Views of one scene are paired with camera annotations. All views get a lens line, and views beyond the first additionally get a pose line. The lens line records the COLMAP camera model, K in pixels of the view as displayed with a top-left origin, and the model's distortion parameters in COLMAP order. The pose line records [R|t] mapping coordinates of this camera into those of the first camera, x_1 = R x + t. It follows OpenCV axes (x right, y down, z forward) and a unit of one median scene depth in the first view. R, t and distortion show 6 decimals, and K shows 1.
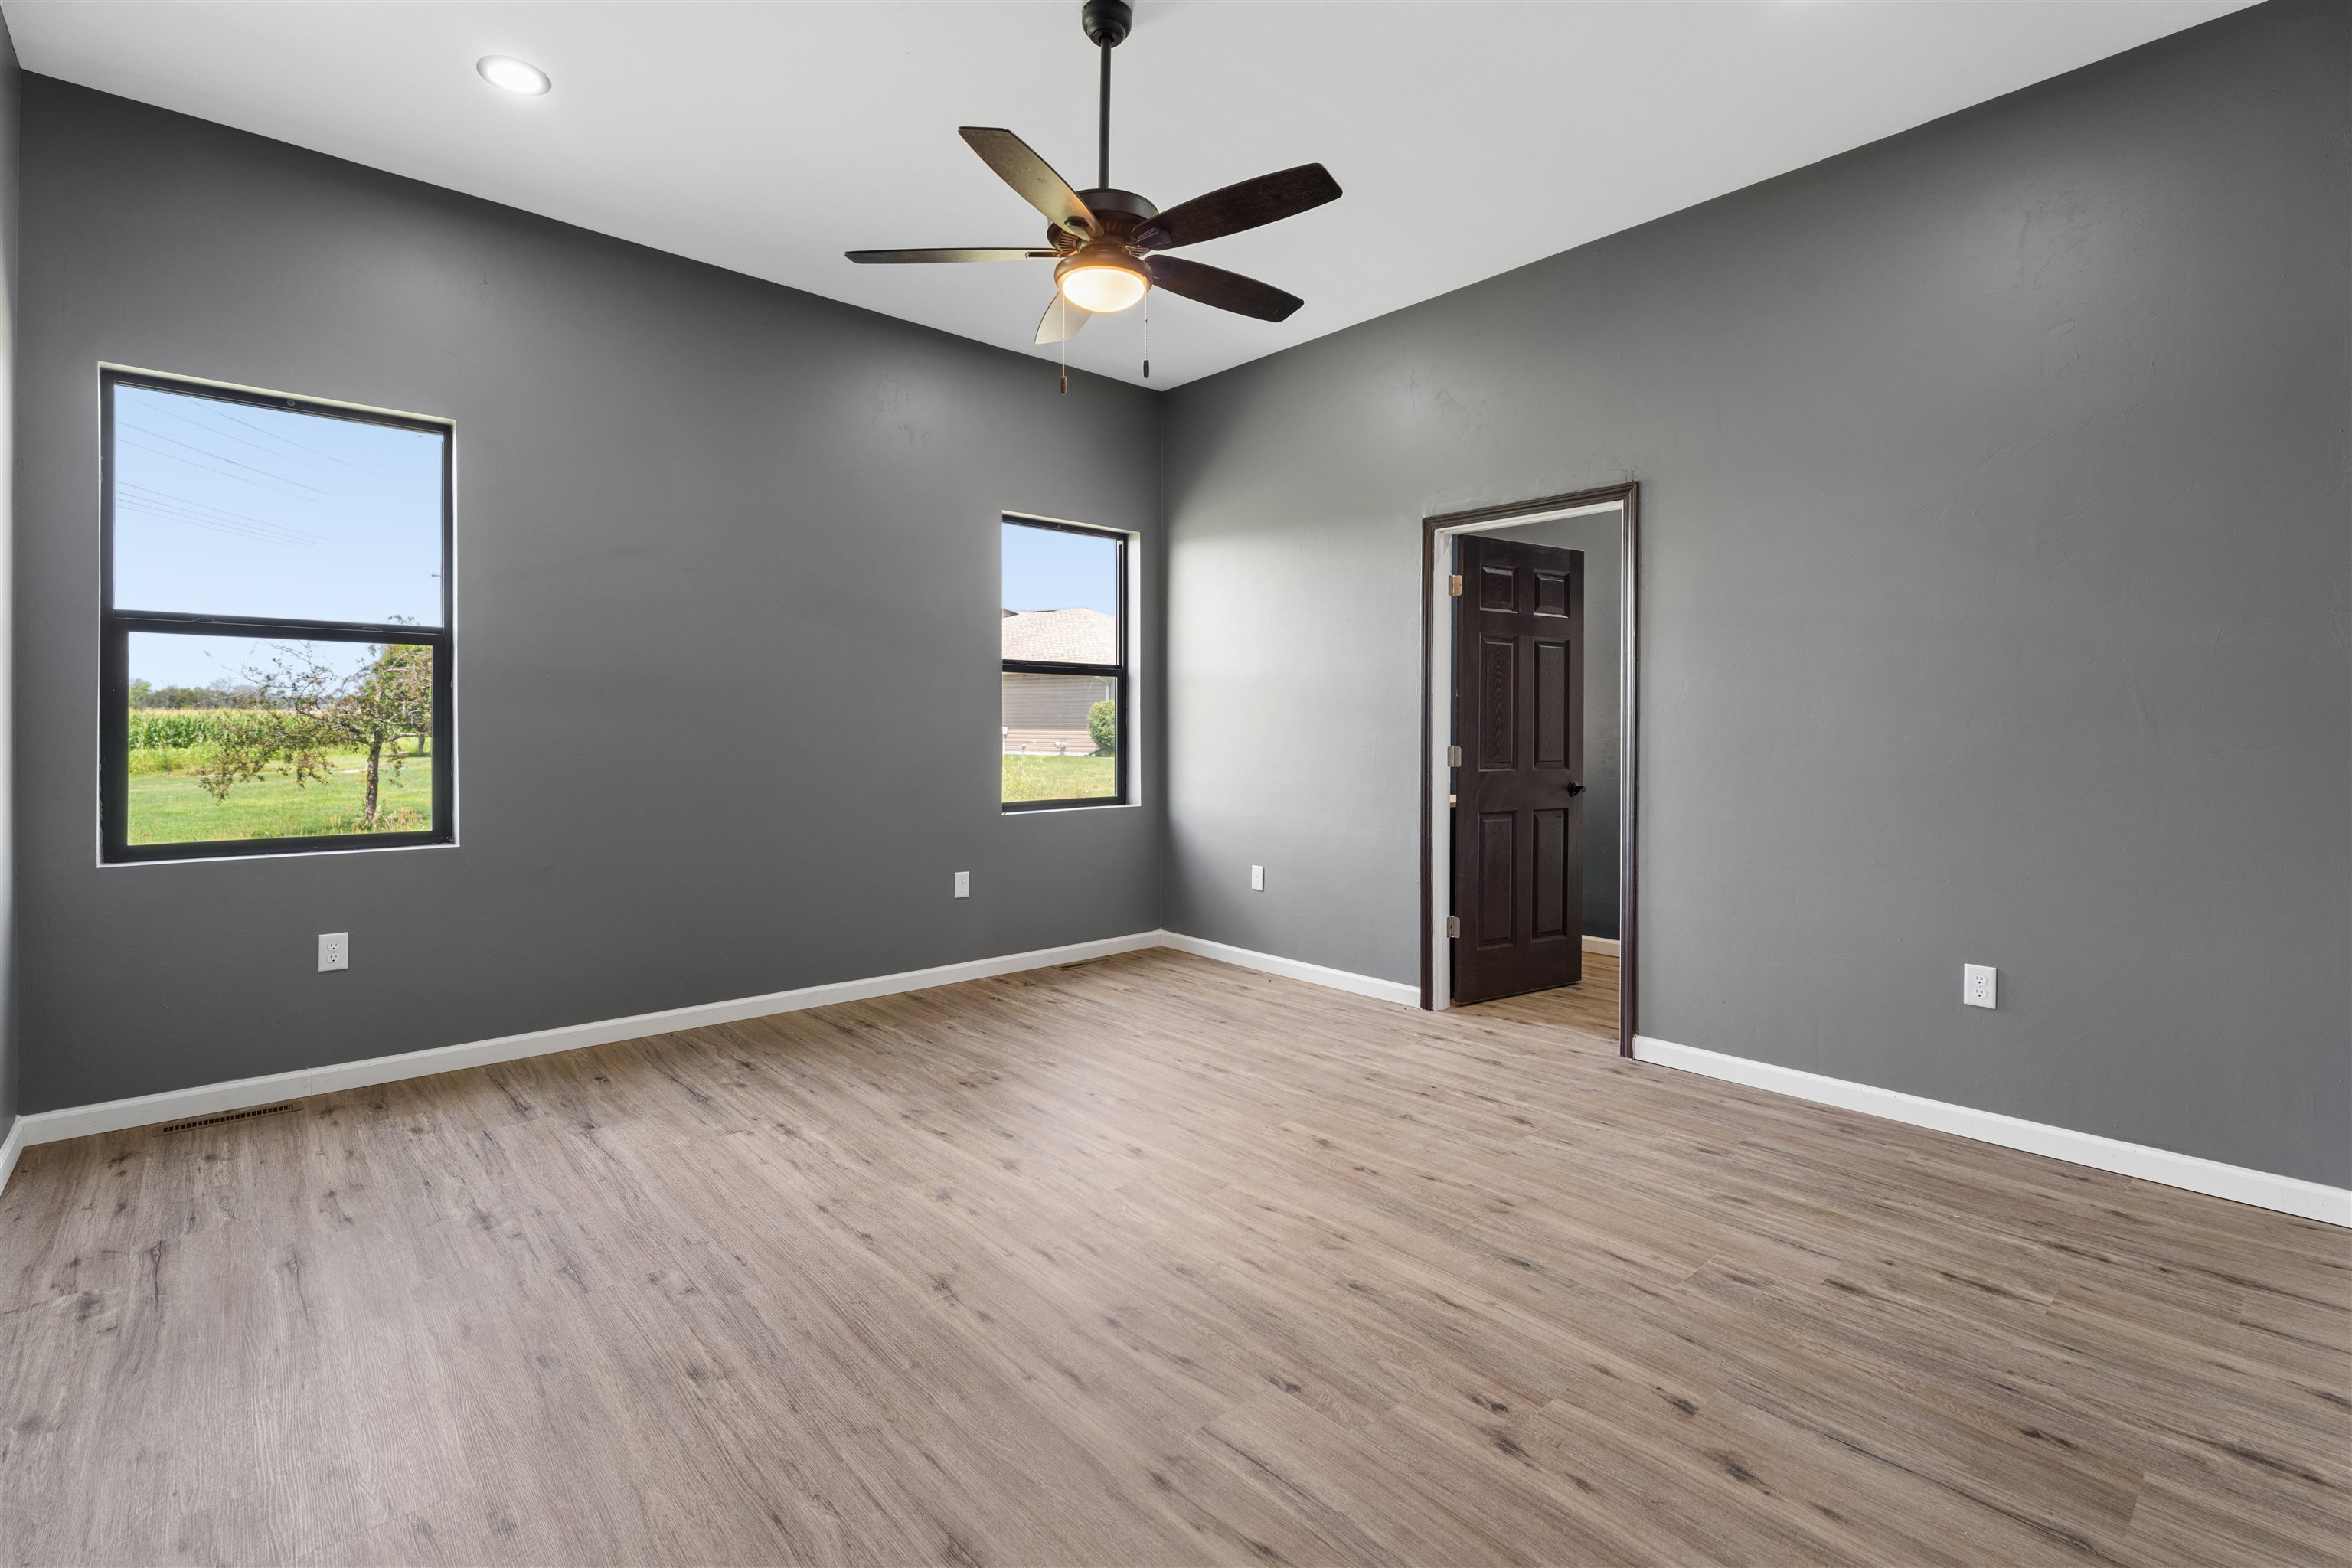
lens RADIAL K [[1068.6, 0, 1170.2], [0, 1068.6, 733.5], [0, 0, 1]] dist [0.002992, -0.000278]
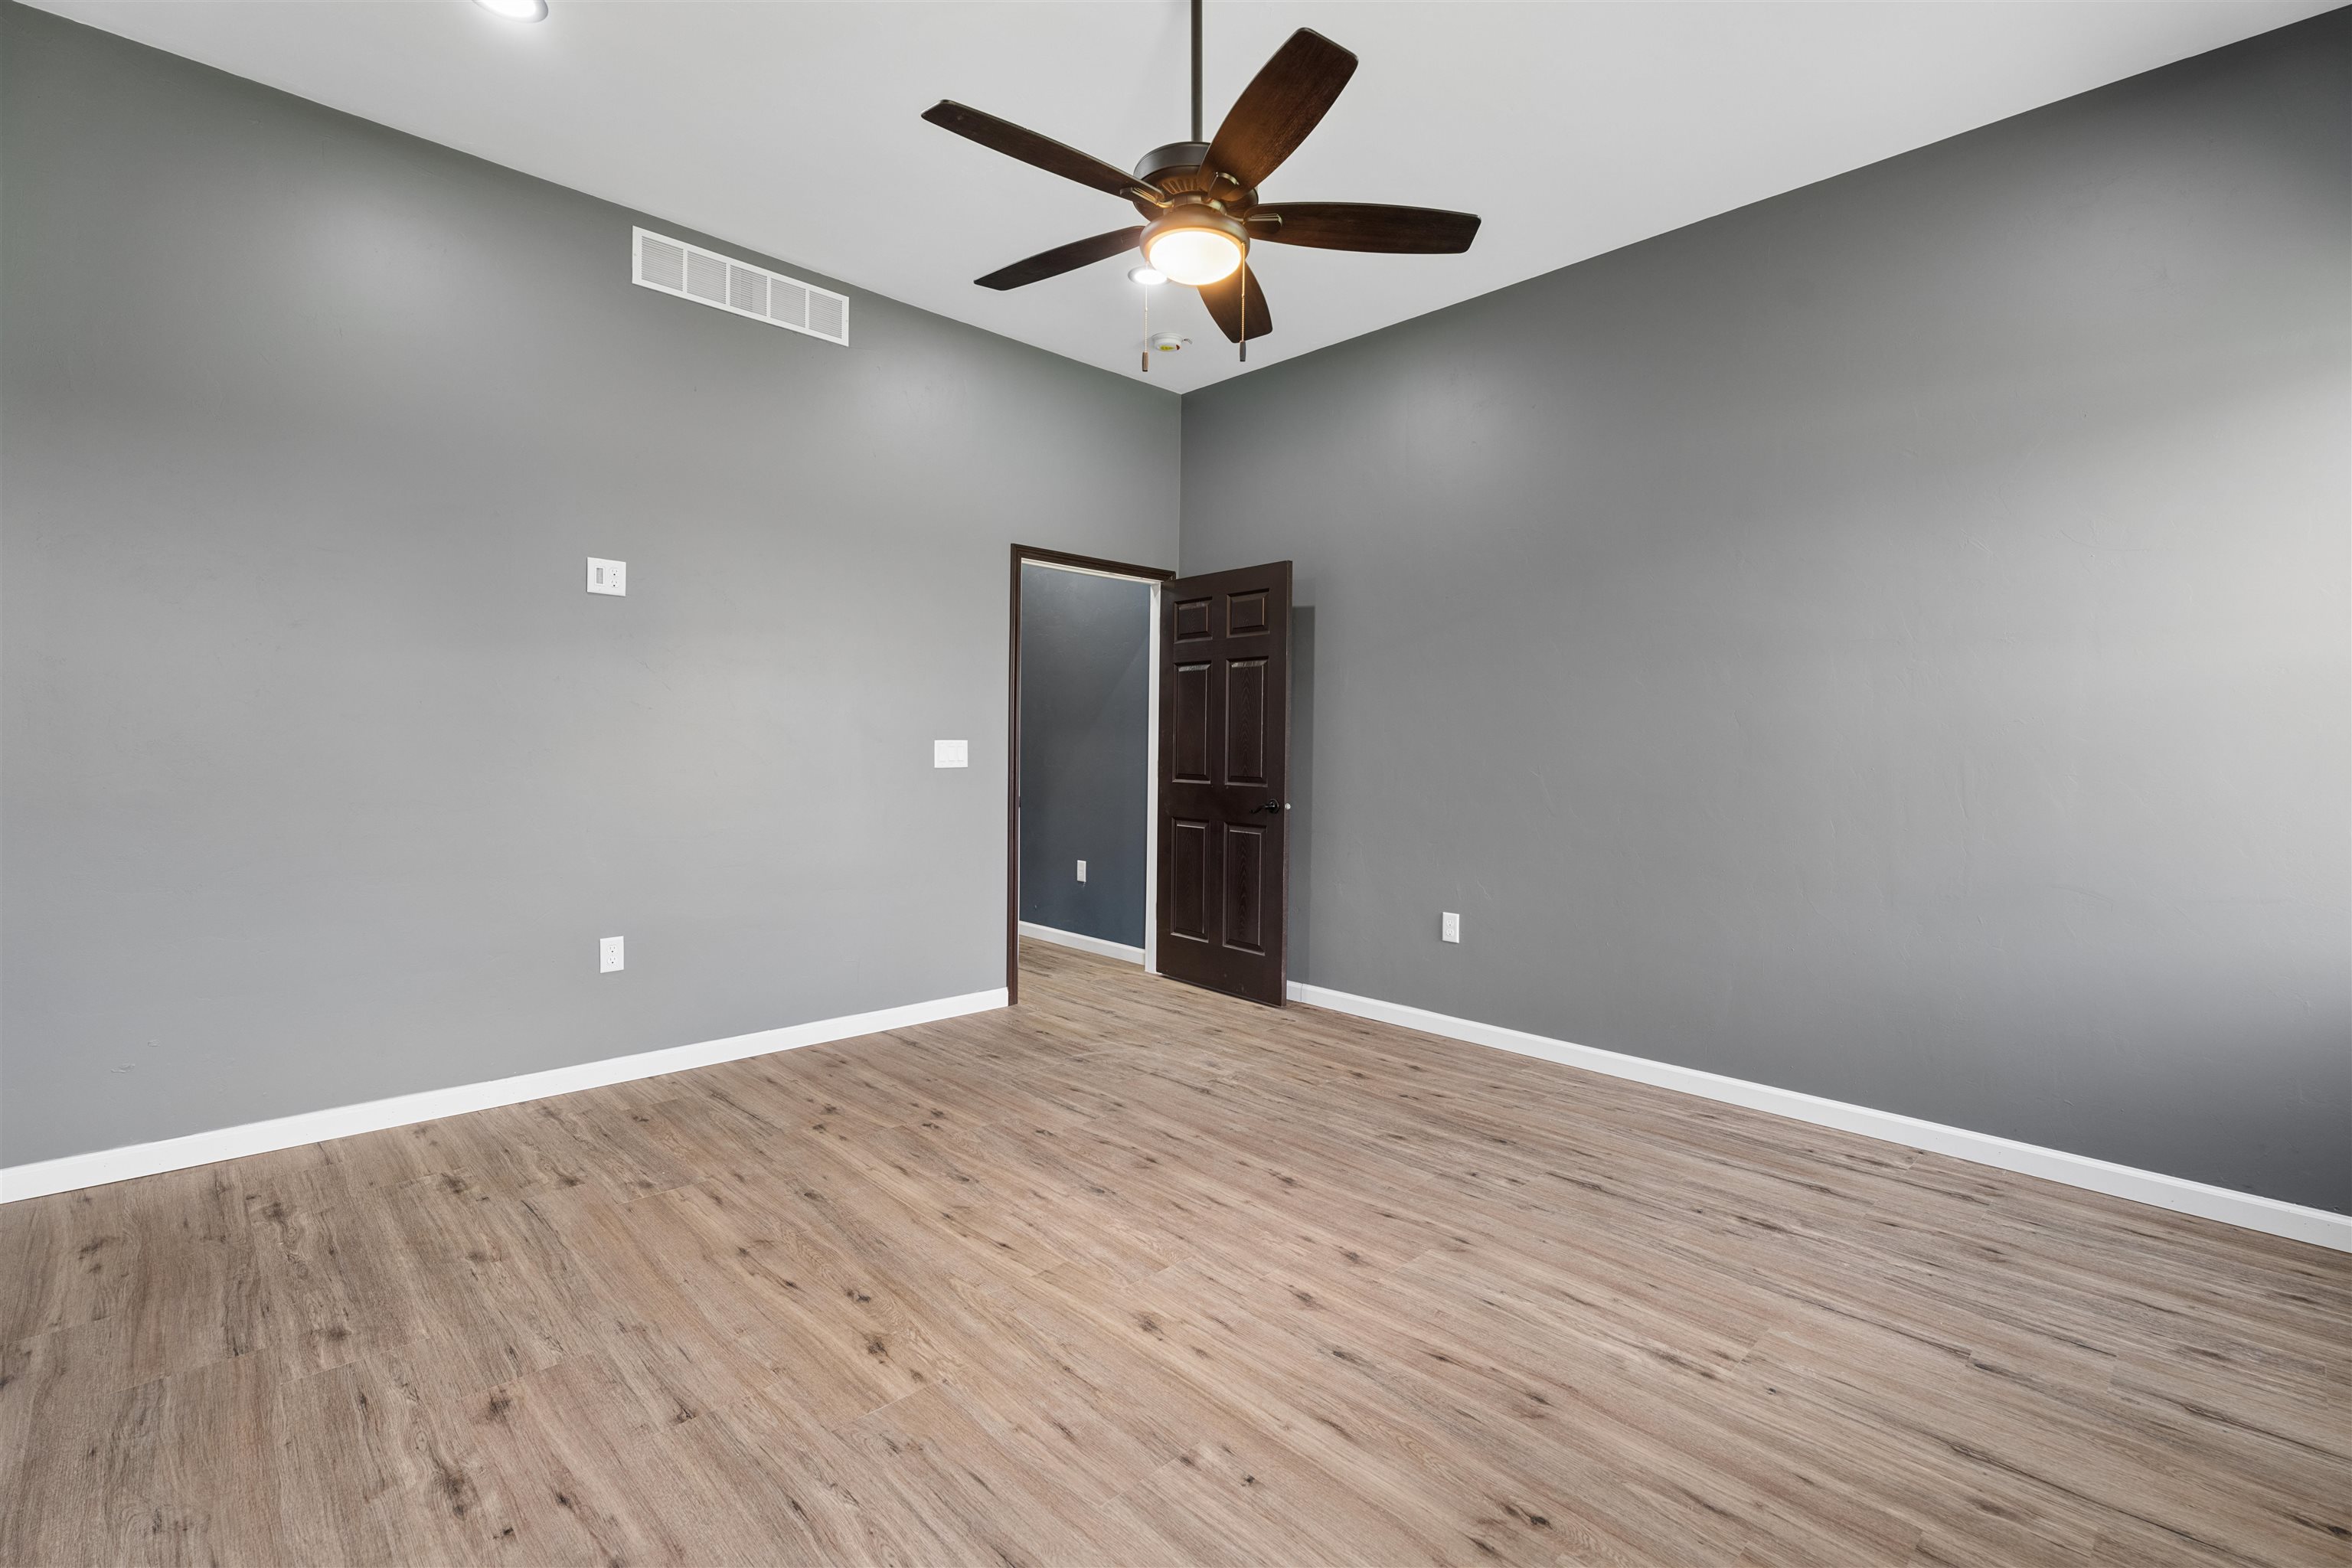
lens RADIAL K [[1045.8, 0, 1173.1], [0, 1045.8, 738.5], [0, 0, 1]] dist [0.001782, 0.000375]
pose [[-0.999173, -0.015981, -0.037389, -0.017124], [-0.016026, 0.999871, 0.000887, -0.011948], [0.037370, 0.001485, -0.999300, 1.920872]]
